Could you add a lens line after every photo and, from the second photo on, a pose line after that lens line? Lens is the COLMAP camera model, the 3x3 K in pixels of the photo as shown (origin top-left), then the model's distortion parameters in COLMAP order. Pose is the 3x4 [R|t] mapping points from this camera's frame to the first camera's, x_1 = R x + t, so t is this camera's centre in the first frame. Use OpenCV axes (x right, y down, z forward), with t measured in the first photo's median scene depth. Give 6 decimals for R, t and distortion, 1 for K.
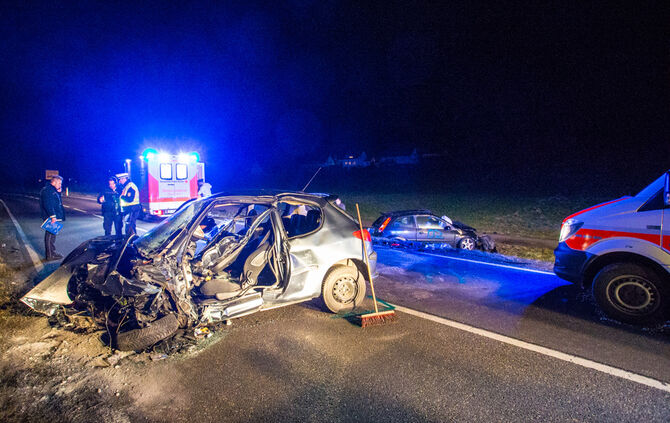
lens RADIAL K [[367.1, 0, 314.0], [0, 367.1, 211.9], [0, 0, 1]] dist [-0.071411, 0.046108]
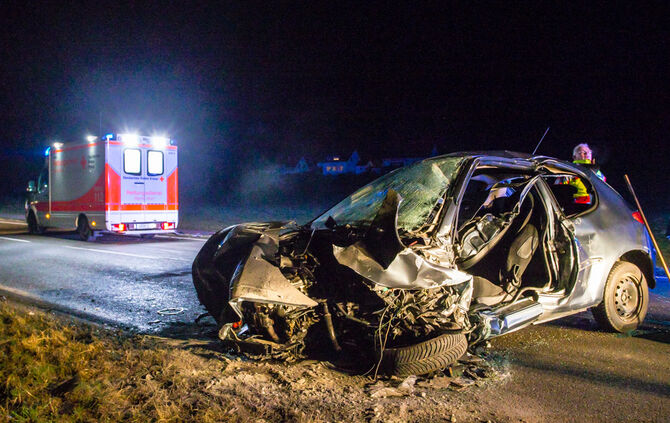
lens RADIAL K [[576.7, 0, 311.4], [0, 576.7, 210.3], [0, 0, 1]] dist [0.005718, 0.005546]
pose [[0.994741, 0.000786, 0.102415, -0.648833], [0.006138, 0.997716, -0.067274, 0.127995], [-0.102234, 0.067549, 0.992464, -0.023877]]
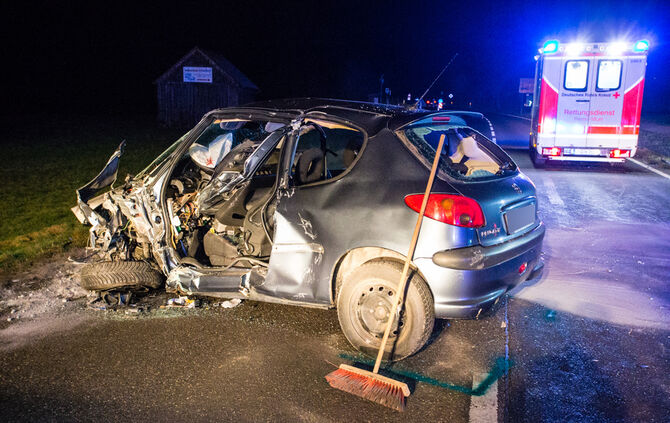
lens RADIAL K [[669.0, 0, 334.5], [0, 669.0, 229.3], [0, 0, 1]] dist [-0.011063, 0.197740]
pose [[0.542079, 0.174055, -0.822104, 0.805629], [-0.086334, 0.984673, 0.151546, -0.024158], [0.835881, -0.011174, 0.548798, 0.495923]]
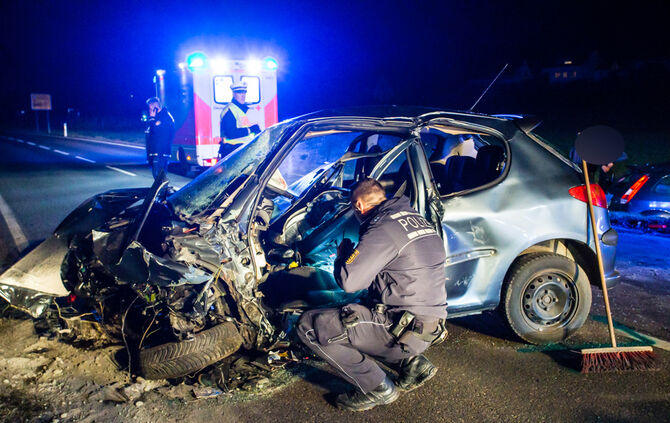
lens RADIAL K [[669.0, 0, 334.5], [0, 669.0, 229.3], [0, 0, 1]] dist [-0.011063, 0.197740]
pose [[0.974543, 0.030148, -0.222165, -0.002718], [-0.010764, 0.996067, 0.087950, 0.036385], [0.223942, -0.083319, 0.971034, 0.023287]]
